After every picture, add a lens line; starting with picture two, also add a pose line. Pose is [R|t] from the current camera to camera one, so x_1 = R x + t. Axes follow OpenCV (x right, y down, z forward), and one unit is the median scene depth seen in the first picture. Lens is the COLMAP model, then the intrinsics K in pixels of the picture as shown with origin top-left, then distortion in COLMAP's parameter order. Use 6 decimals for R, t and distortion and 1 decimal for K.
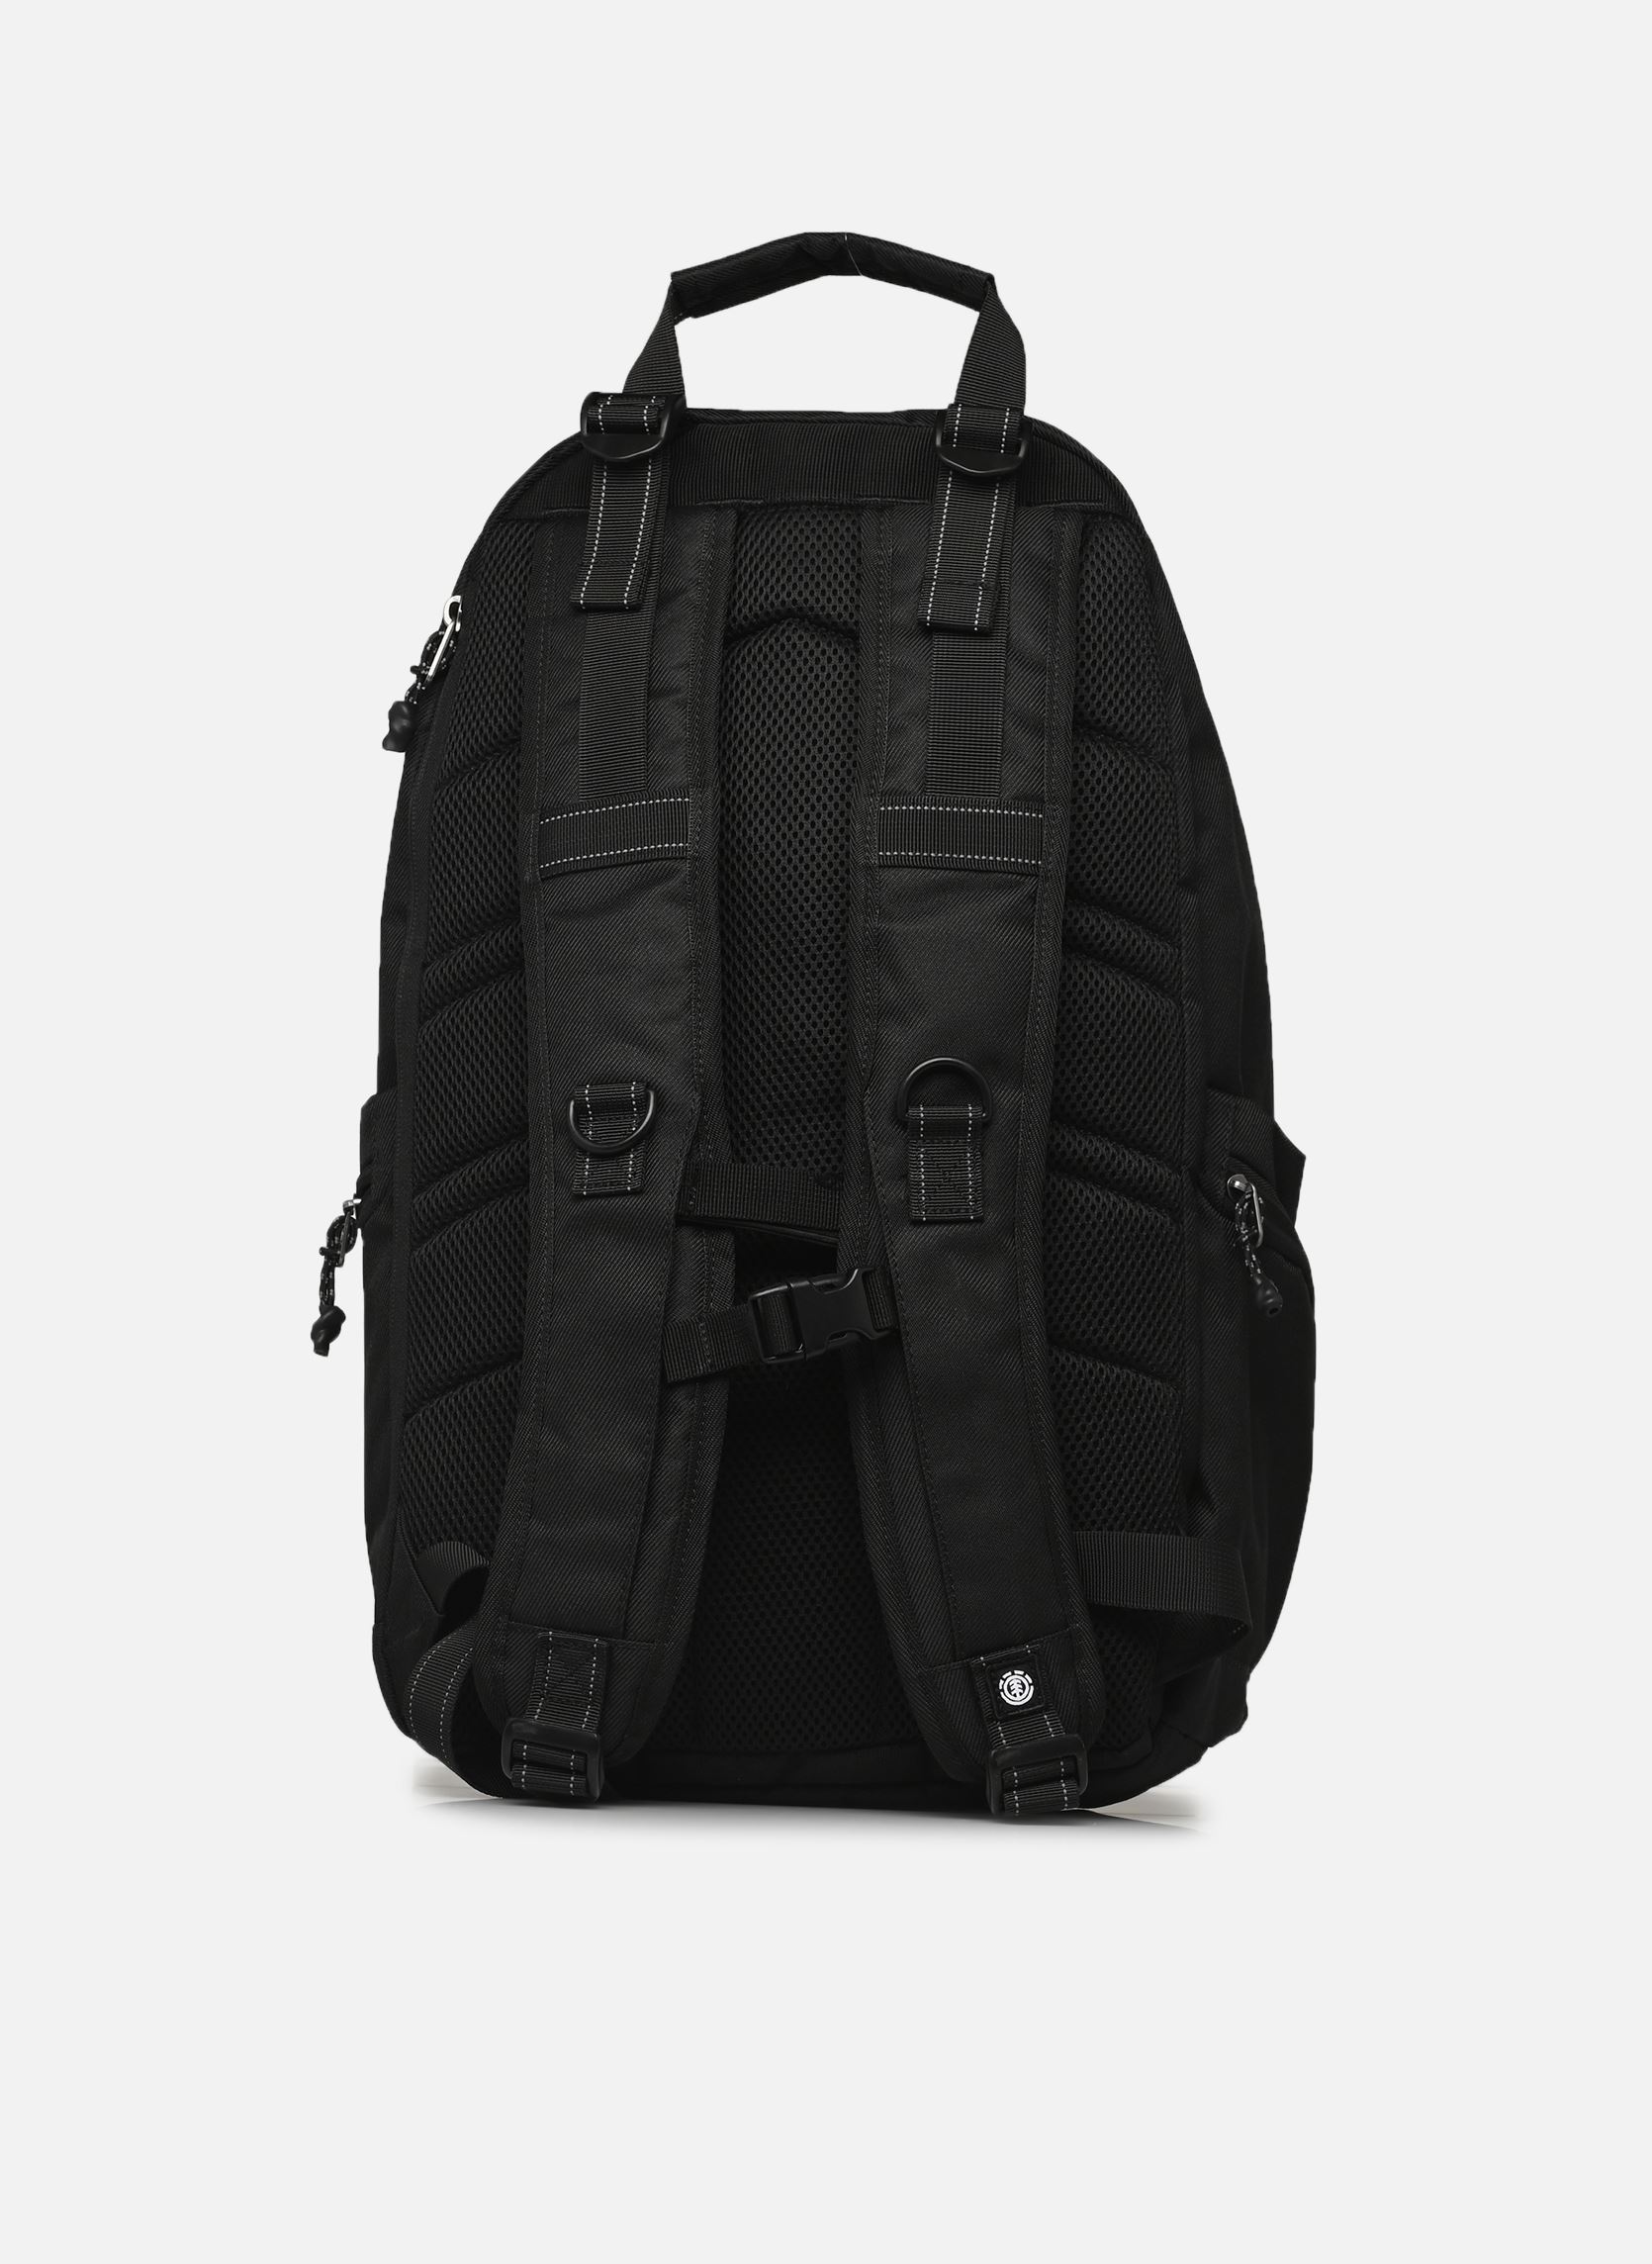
lens RADIAL K [[7179.7, 0, 826.0], [0, 7179.7, 1132.0], [0, 0, 1]] dist [-0.176131, -0.629782]
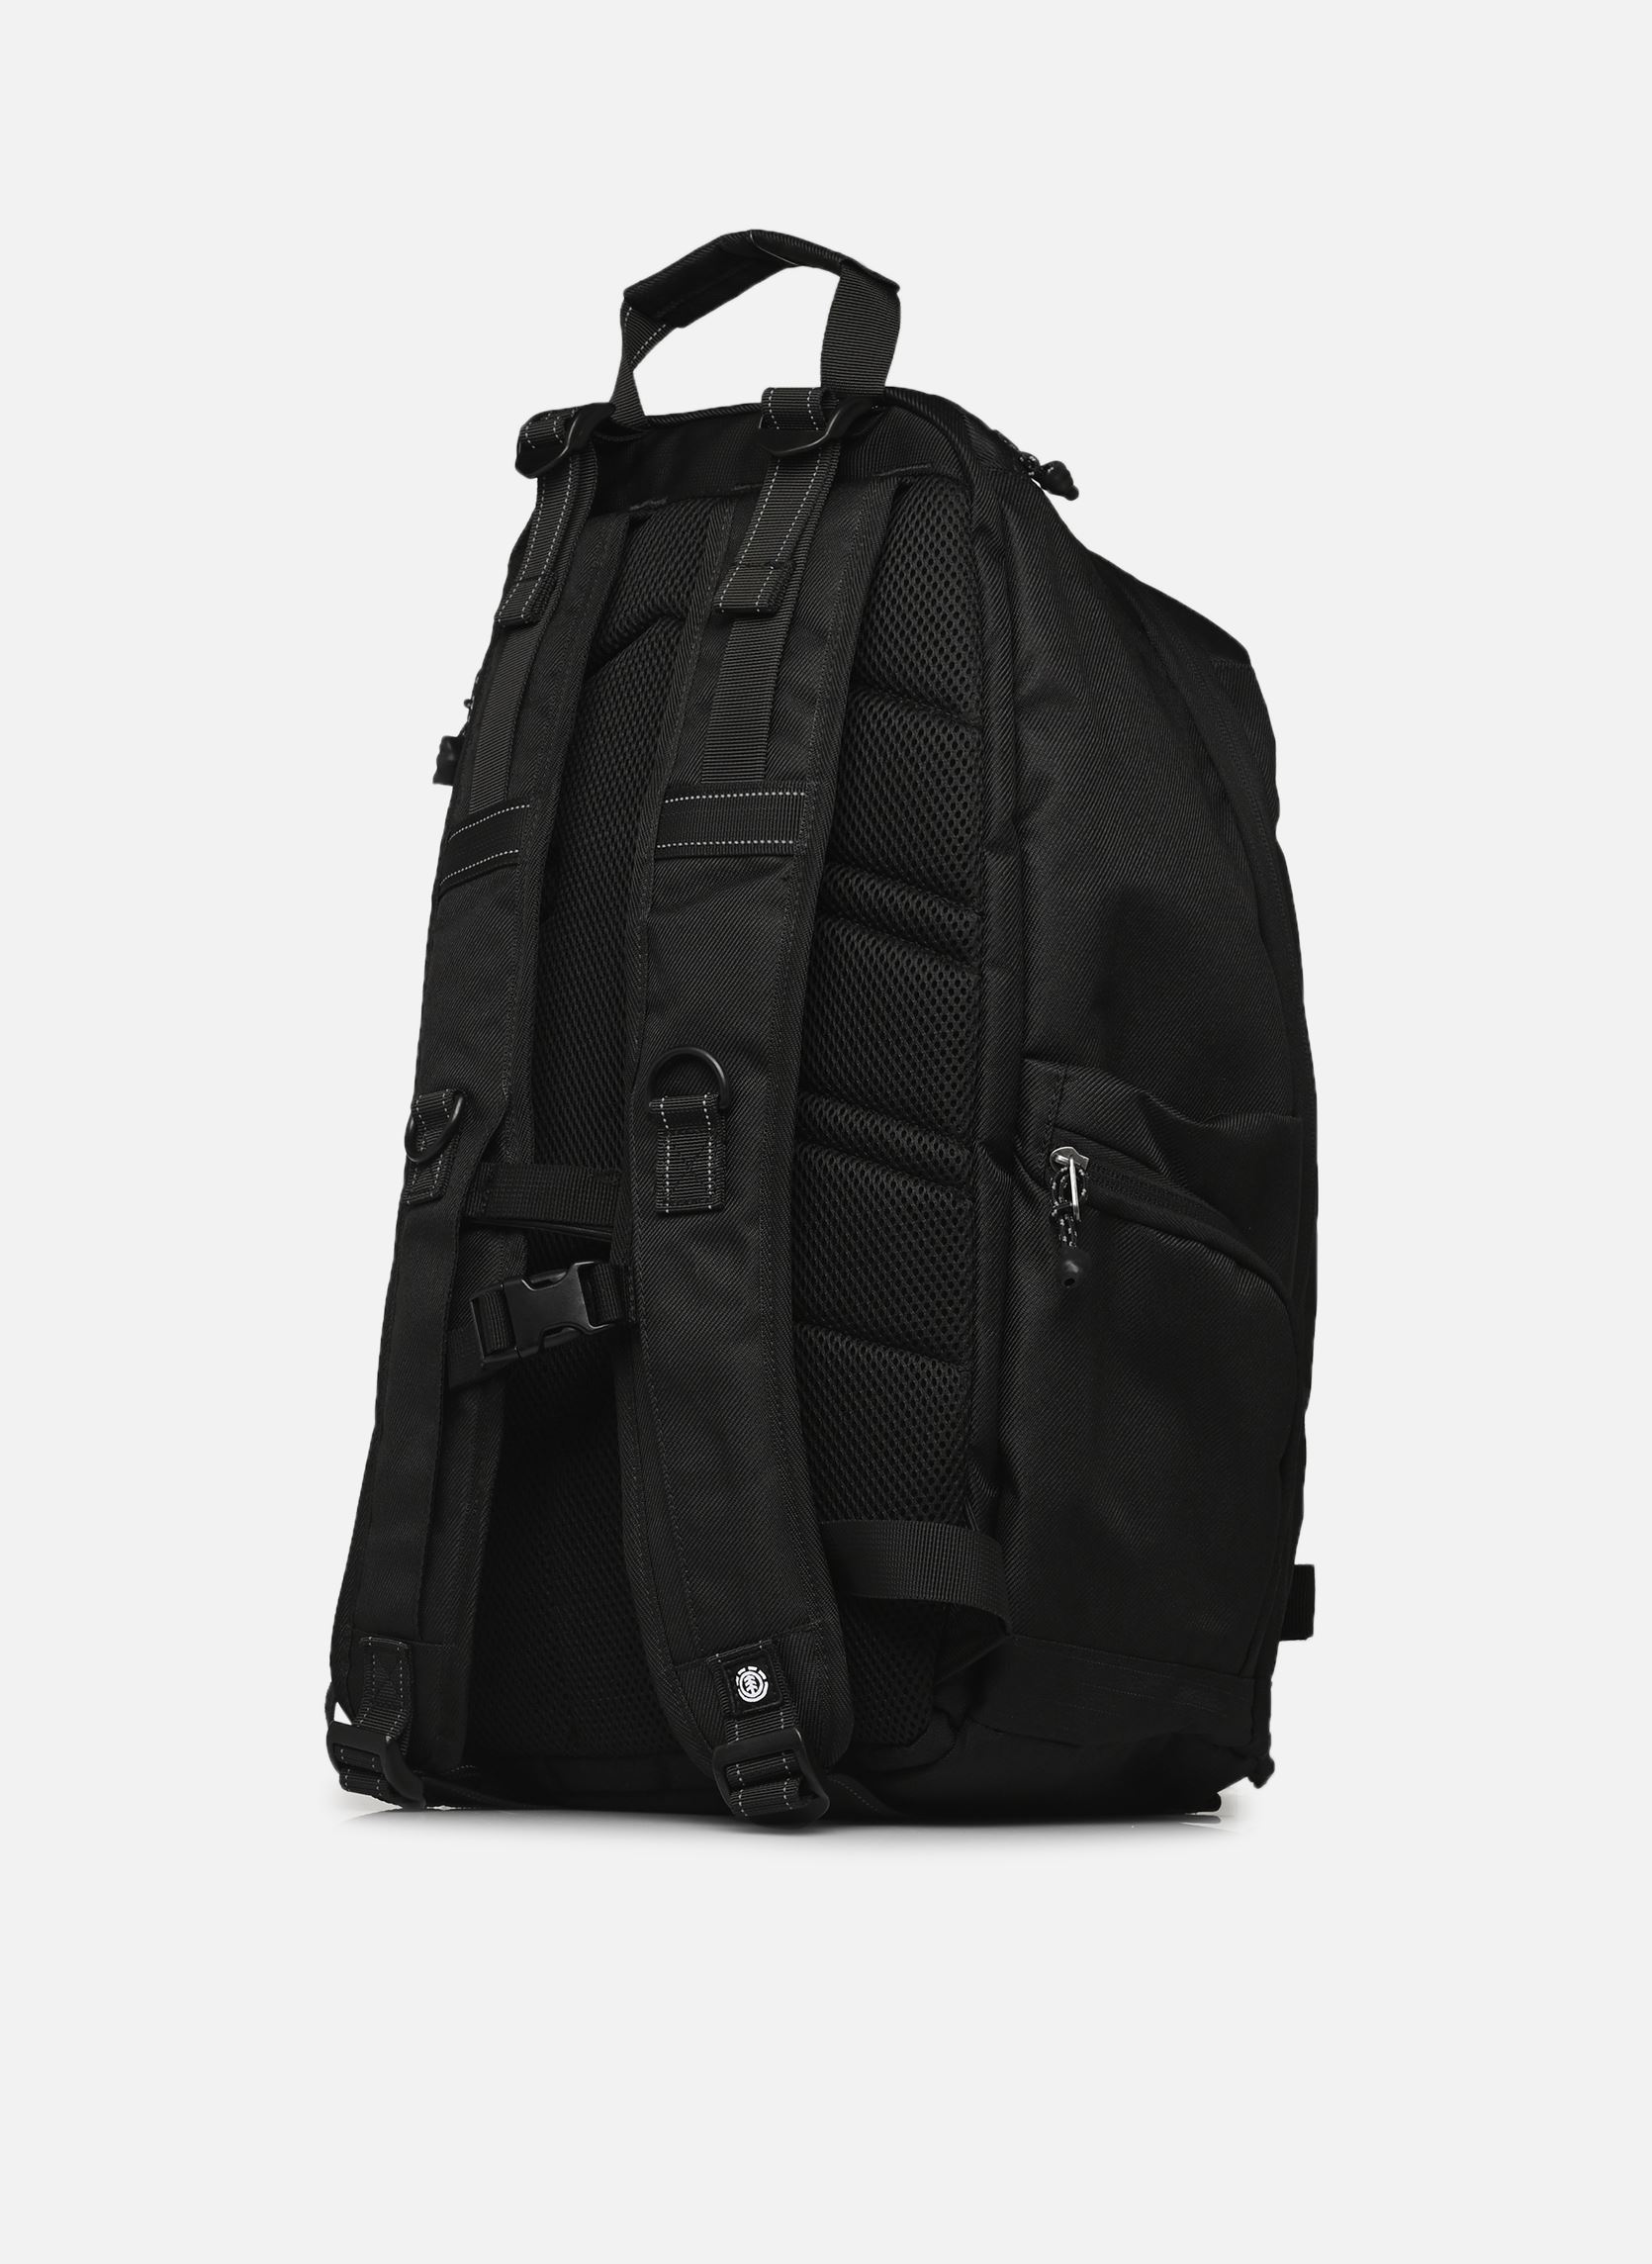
lens RADIAL K [[7179.7, 0, 826.0], [0, 7179.7, 1132.0], [0, 0, 1]] dist [-0.176131, -0.629782]
pose [[0.808668, -0.062534, -0.584932, 0.609207], [0.049583, 0.998041, -0.038151, 0.039944], [0.586172, 0.001849, 0.810185, 0.211689]]
